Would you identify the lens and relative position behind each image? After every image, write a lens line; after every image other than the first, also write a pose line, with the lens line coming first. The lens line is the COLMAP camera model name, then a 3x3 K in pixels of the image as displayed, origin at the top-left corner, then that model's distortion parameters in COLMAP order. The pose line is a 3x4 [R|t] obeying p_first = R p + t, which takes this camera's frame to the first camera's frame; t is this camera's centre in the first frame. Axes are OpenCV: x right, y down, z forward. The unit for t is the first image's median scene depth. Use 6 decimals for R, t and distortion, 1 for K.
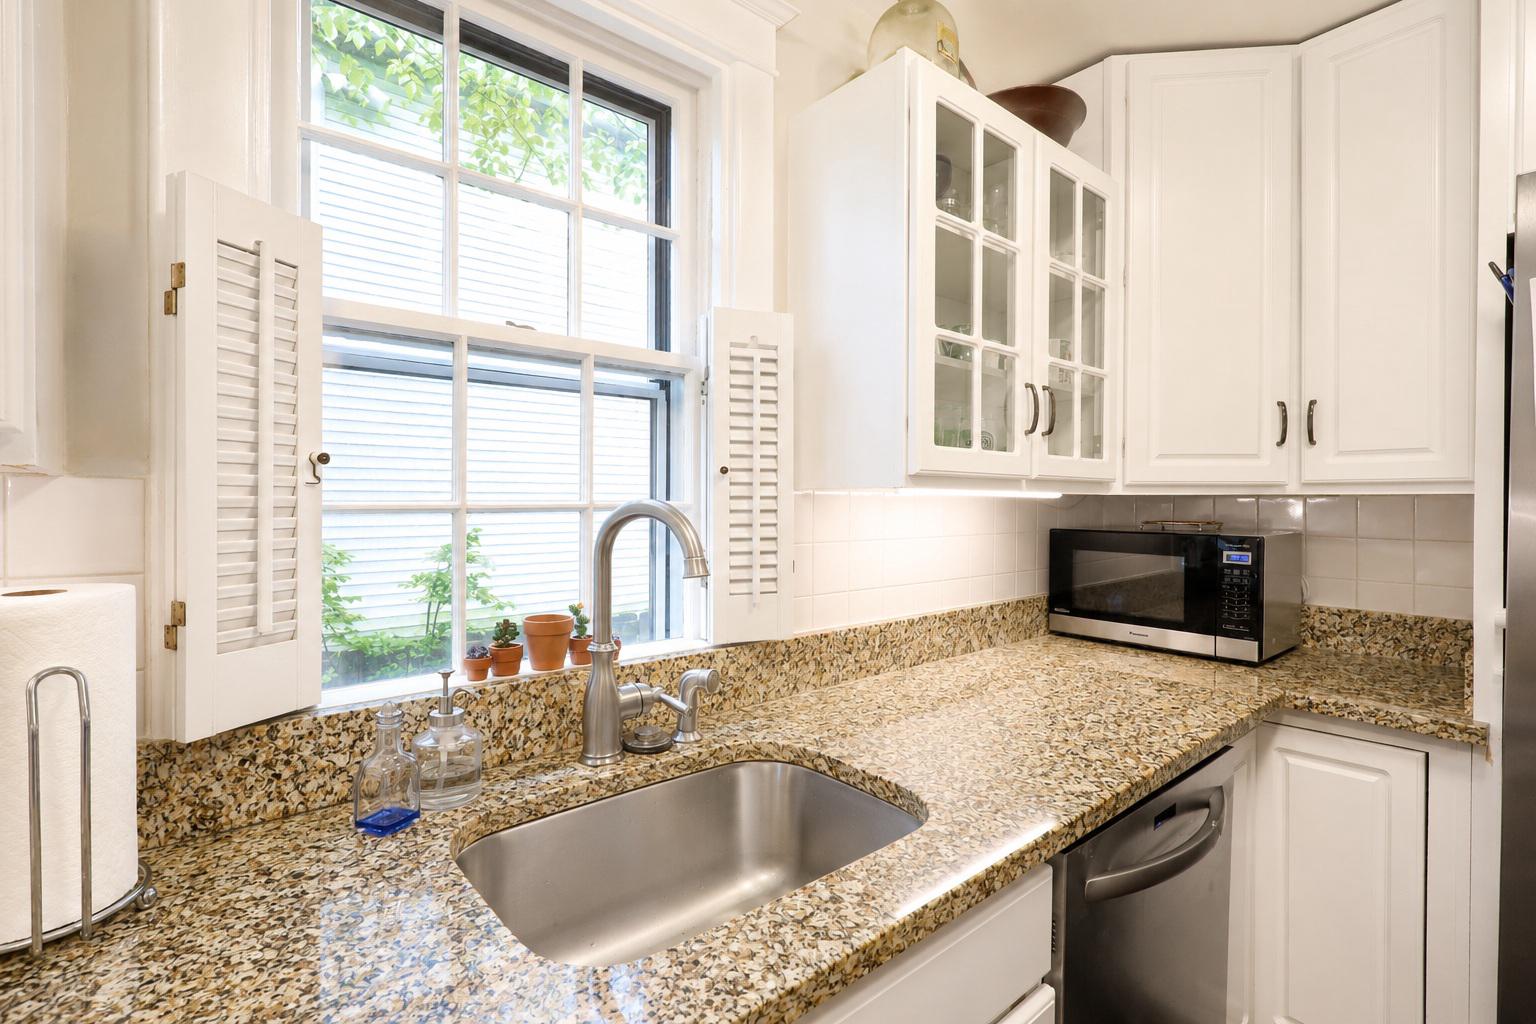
lens RADIAL K [[745.4, 0, 762.3], [0, 745.4, 500.8], [0, 0, 1]] dist [0.002077, 0.000054]
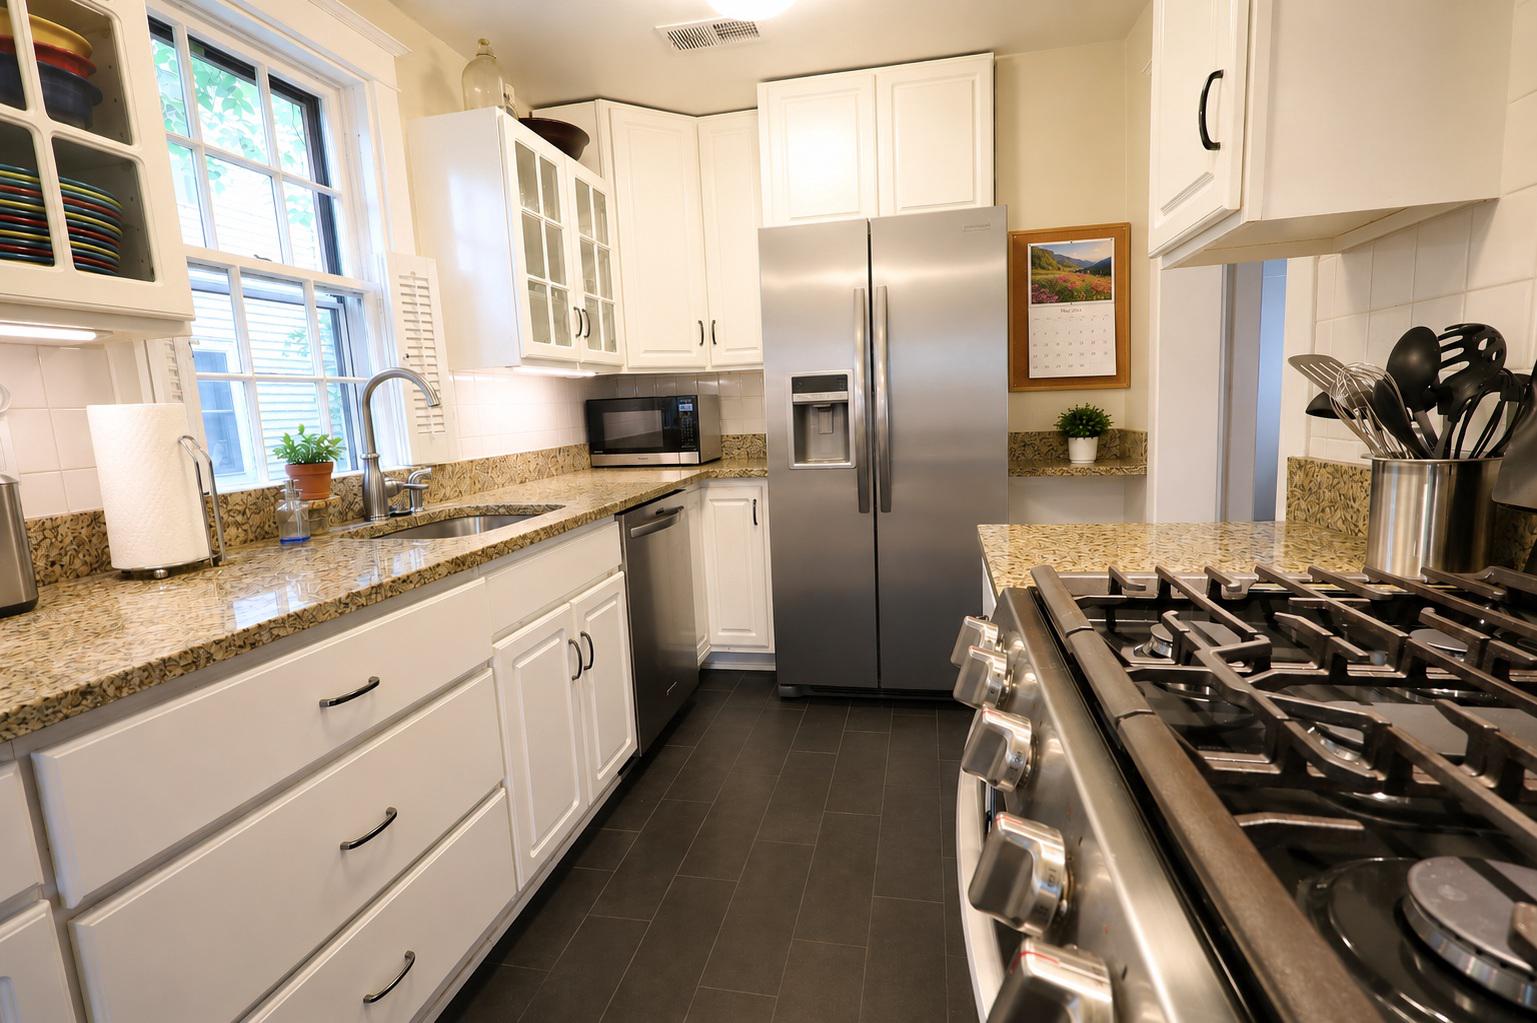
lens RADIAL K [[745.9, 0, 762.8], [0, 745.9, 500.3], [0, 0, 1]] dist [0.002077, 0.000054]
pose [[0.795238, -0.119146, 0.594475, -0.387075], [0.051691, 0.990255, 0.129321, 0.086948], [-0.604090, -0.072112, 0.793647, -0.683646]]
